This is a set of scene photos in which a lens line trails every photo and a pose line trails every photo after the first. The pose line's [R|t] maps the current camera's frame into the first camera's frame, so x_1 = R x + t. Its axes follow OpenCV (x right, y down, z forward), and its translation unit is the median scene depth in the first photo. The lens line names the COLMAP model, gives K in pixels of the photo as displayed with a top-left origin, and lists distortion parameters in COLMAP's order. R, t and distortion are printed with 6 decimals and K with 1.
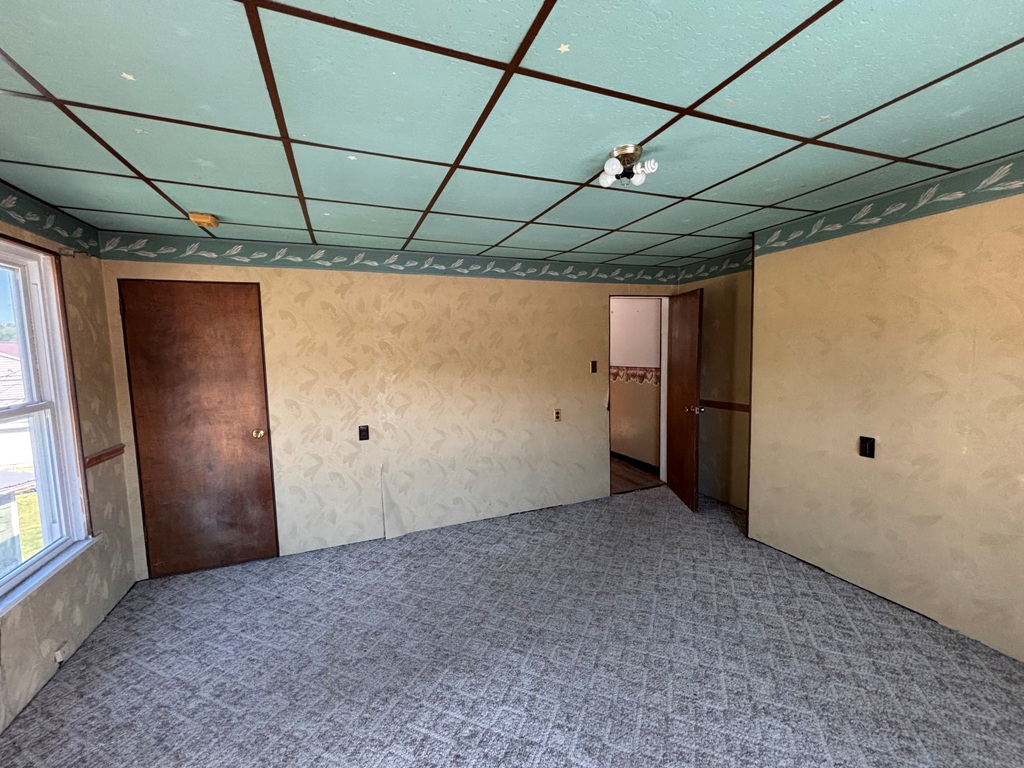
lens RADIAL K [[412.5, 0, 509.7], [0, 412.5, 383.6], [0, 0, 1]] dist [0.004657, -0.001830]
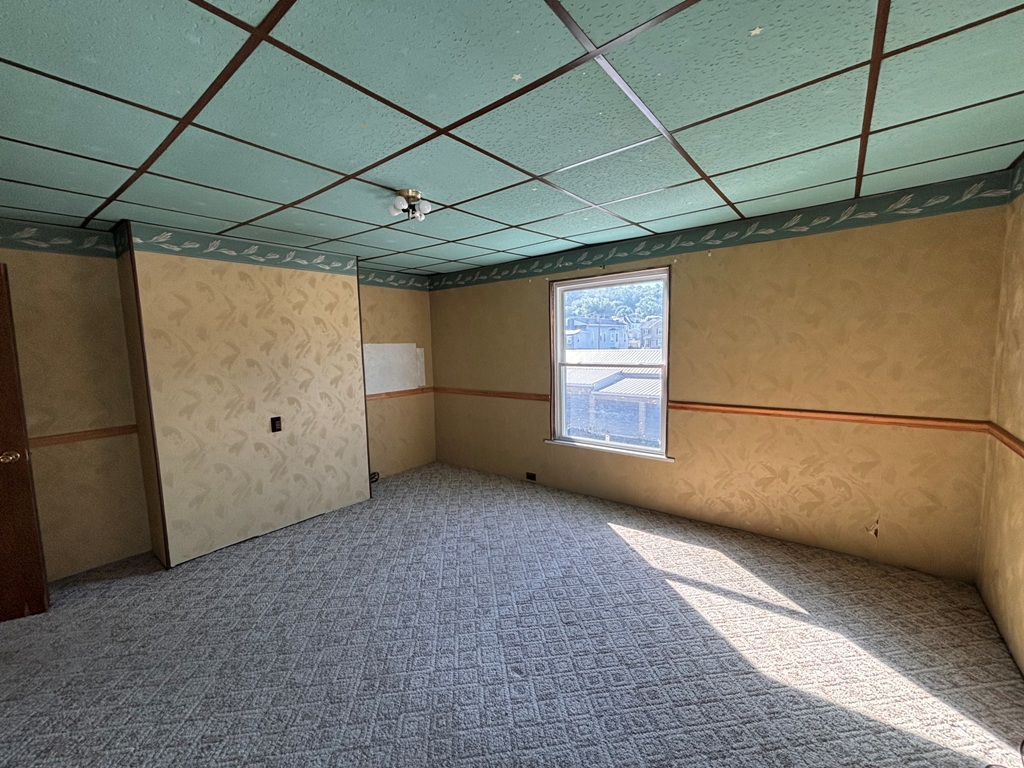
lens RADIAL K [[412.5, 0, 509.6], [0, 412.5, 384.3], [0, 0, 1]] dist [0.004657, -0.001830]
pose [[-0.488855, -0.048981, 0.870989, -0.687423], [0.112803, 0.986491, 0.118788, -0.051884], [-0.865041, 0.156320, -0.476726, 0.944368]]
